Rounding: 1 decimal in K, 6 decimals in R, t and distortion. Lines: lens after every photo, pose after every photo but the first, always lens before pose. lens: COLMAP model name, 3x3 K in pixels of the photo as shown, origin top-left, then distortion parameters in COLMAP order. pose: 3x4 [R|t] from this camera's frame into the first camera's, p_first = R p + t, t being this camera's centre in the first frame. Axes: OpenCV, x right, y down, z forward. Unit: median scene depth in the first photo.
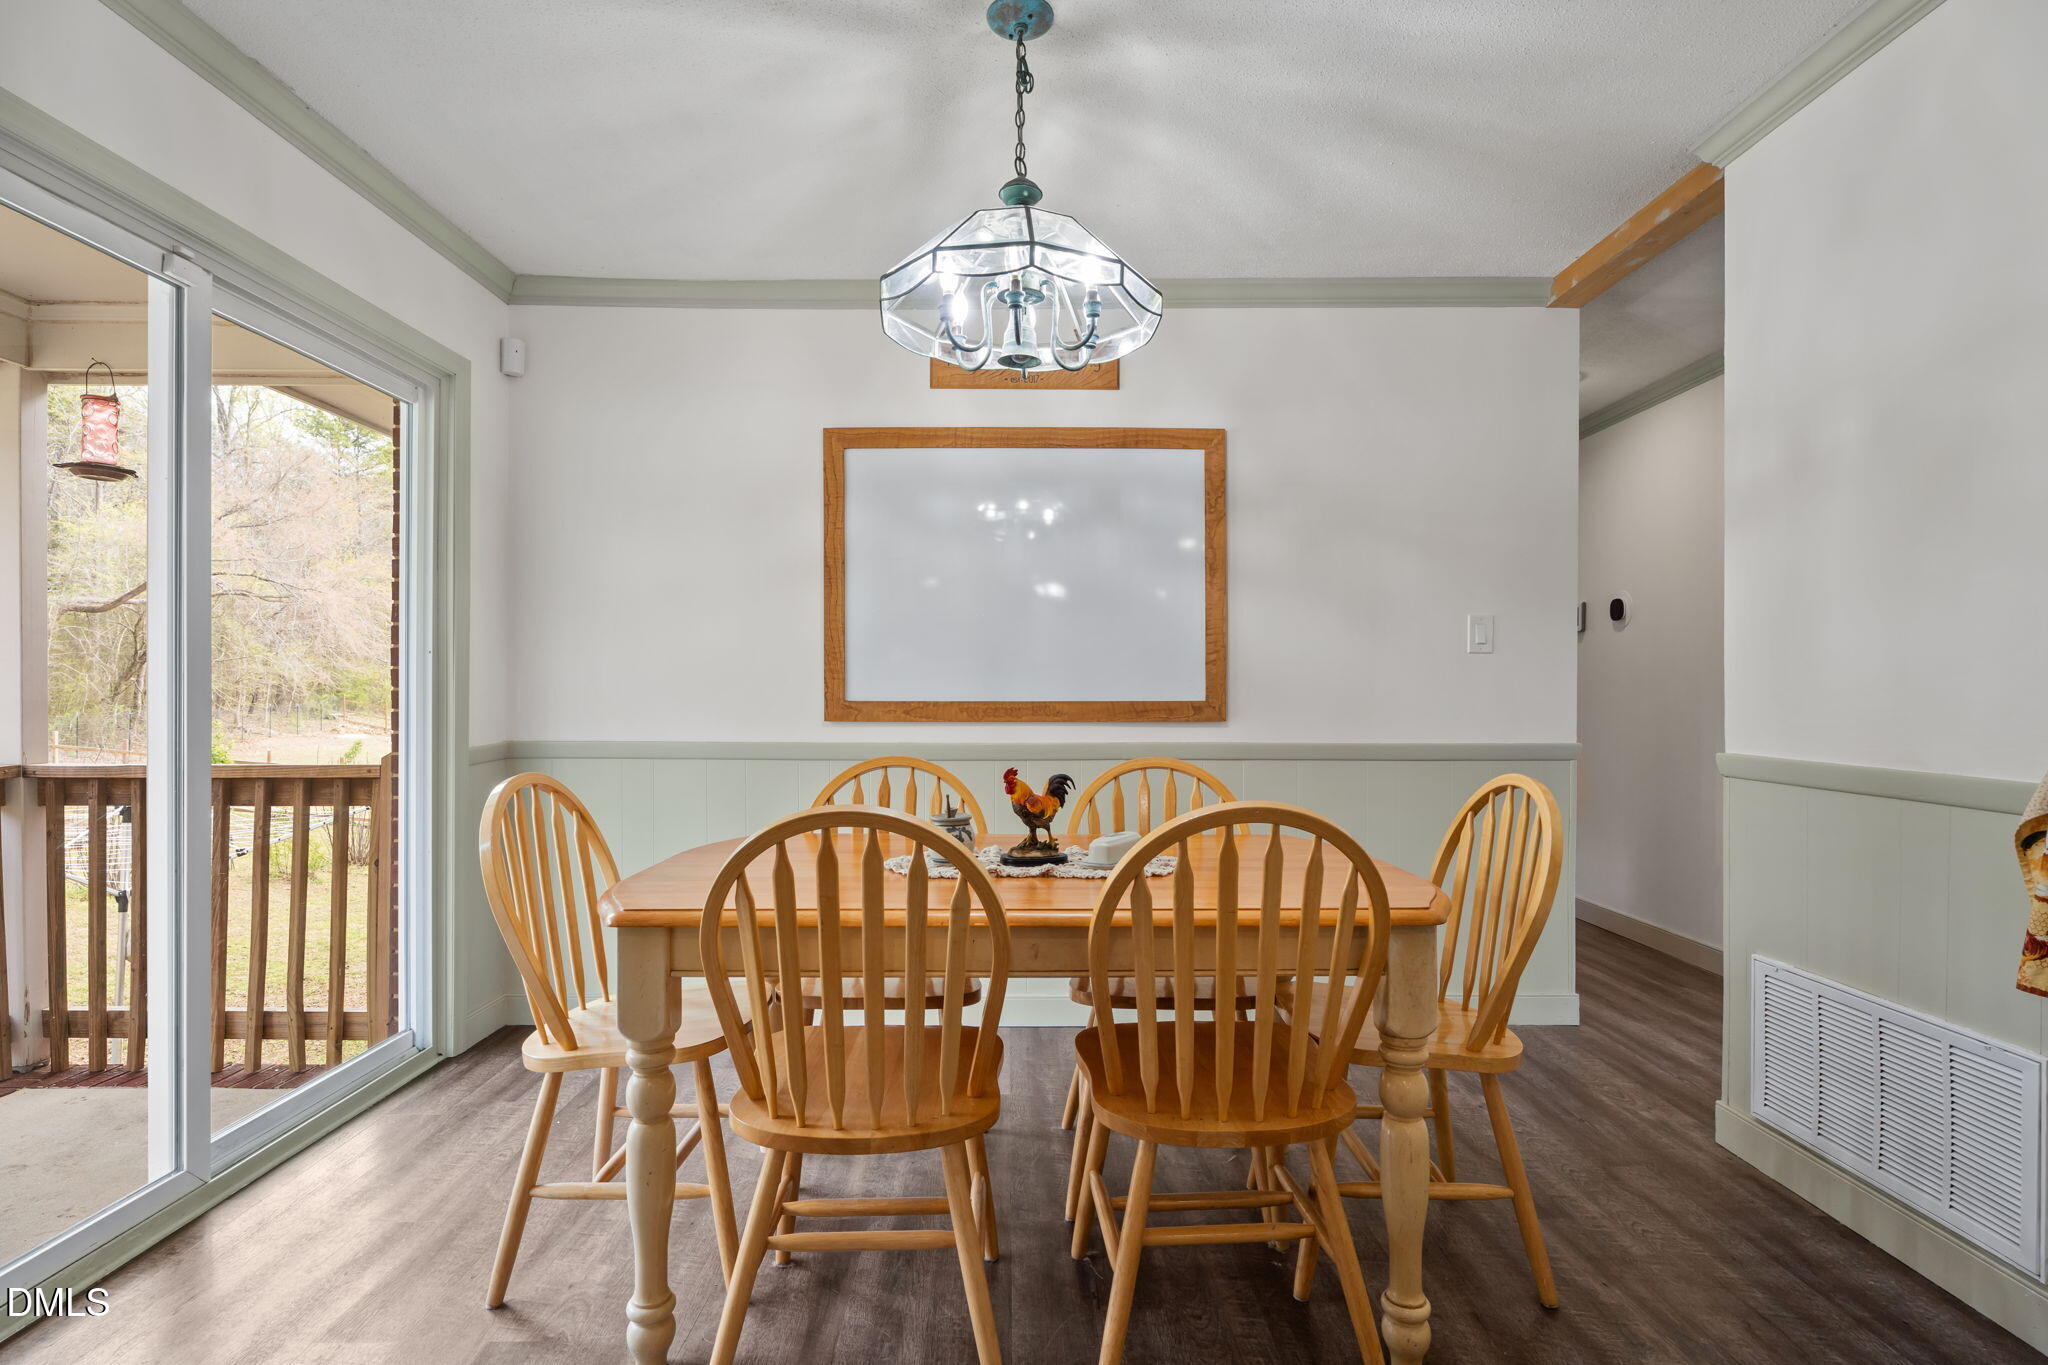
lens RADIAL K [[921.5, 0, 1024.0], [0, 921.5, 682.5], [0, 0, 1]] dist [0.000980, 0.000463]
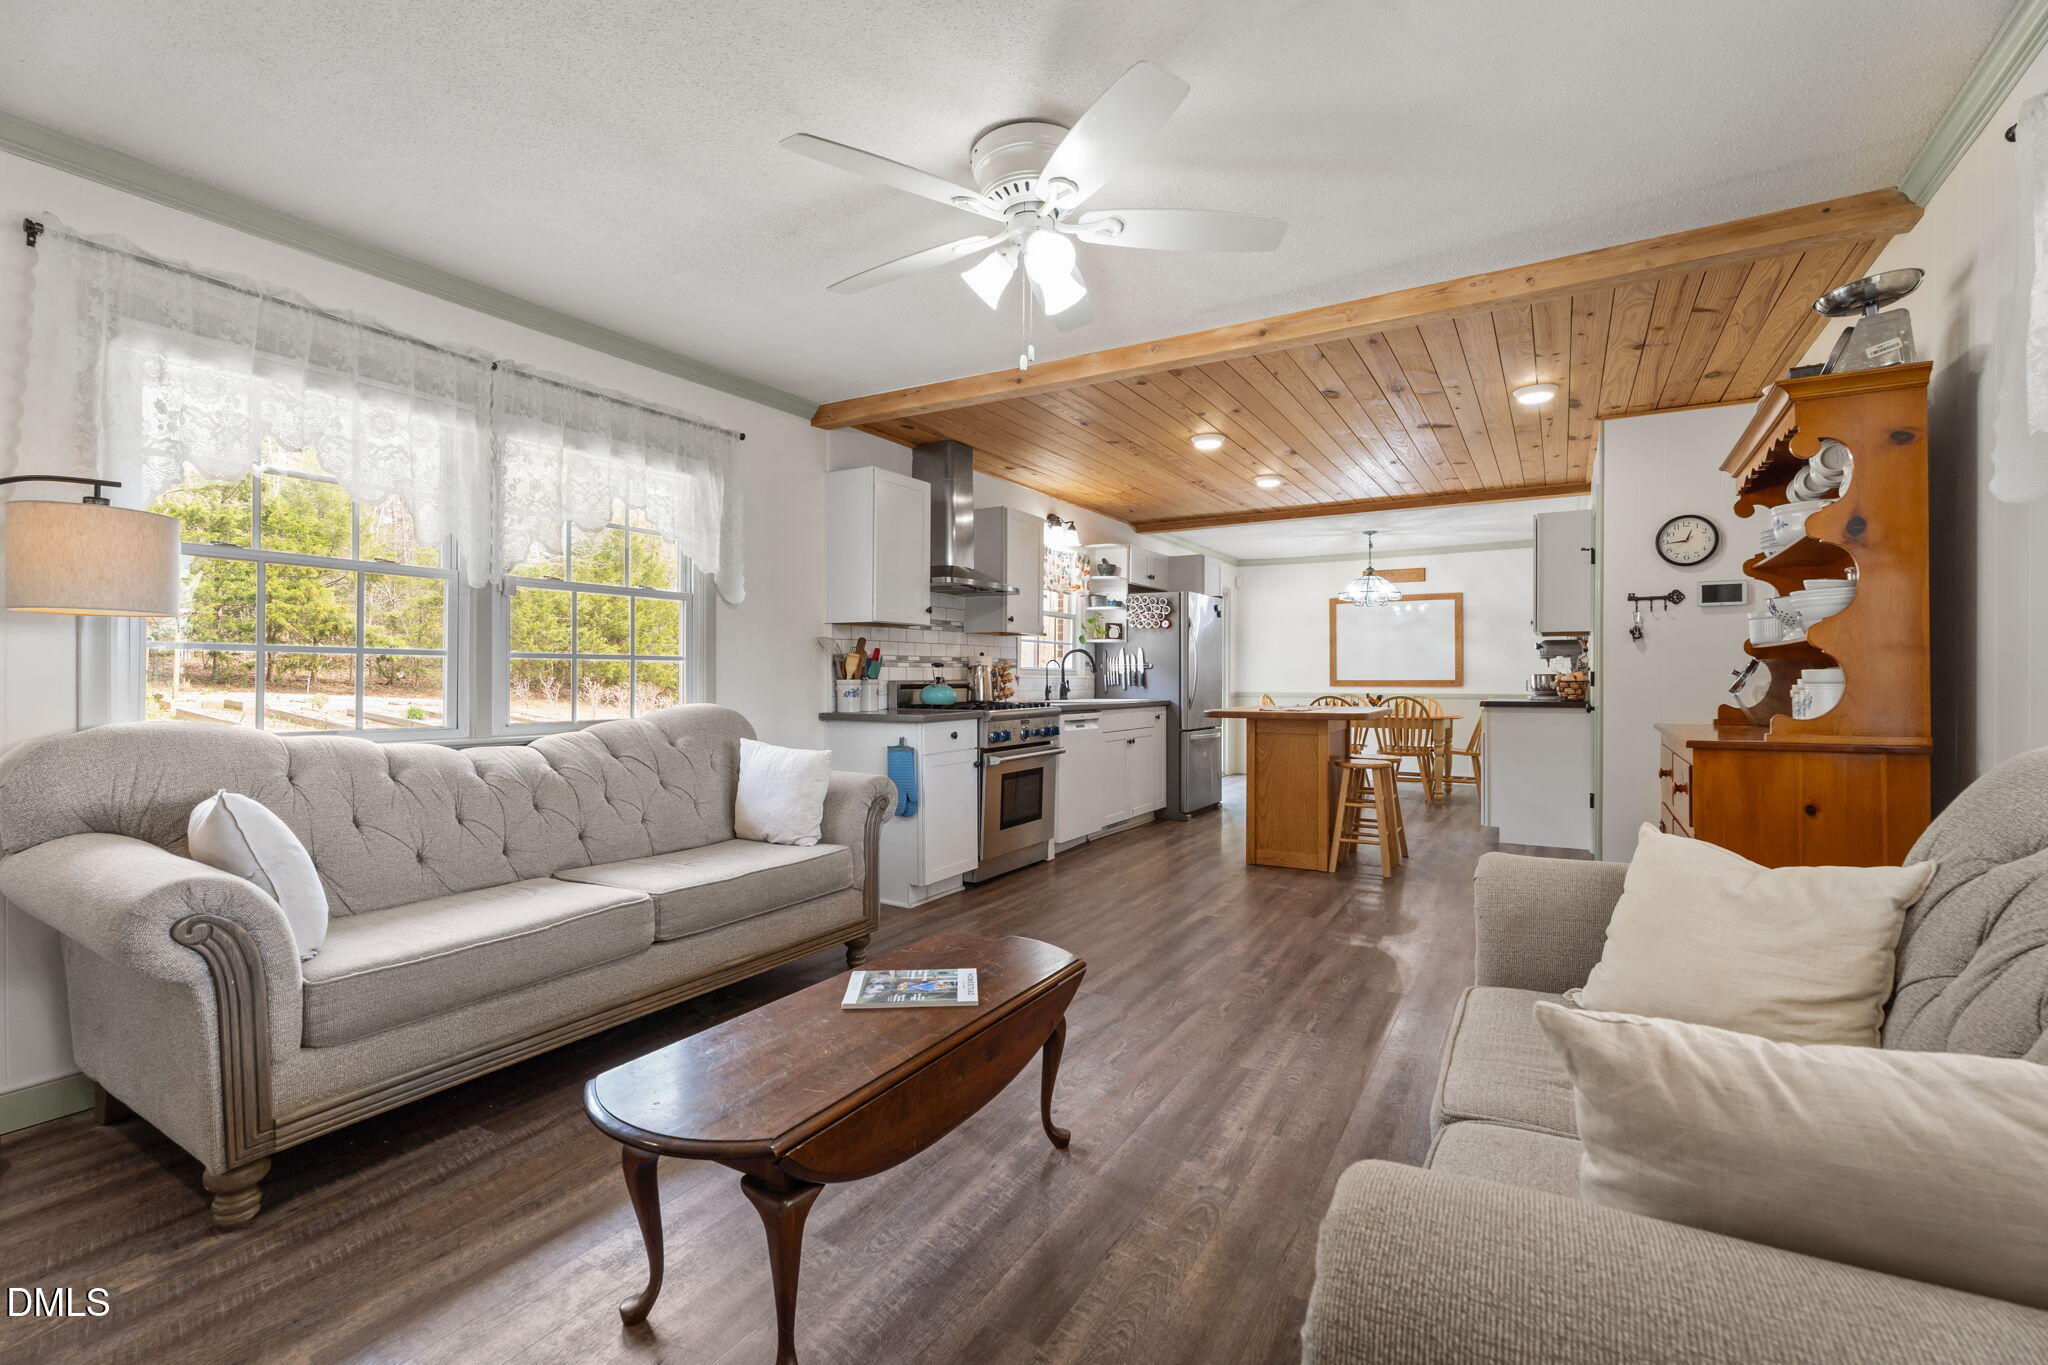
lens RADIAL K [[921.5, 0, 1024.0], [0, 921.5, 682.5], [0, 0, 1]] dist [0.000980, 0.000463]
pose [[0.844880, -0.000926, -0.534955, 0.633181], [0.005518, 0.999960, 0.006983, -0.001421], [0.534927, -0.008852, 0.844852, -2.420374]]
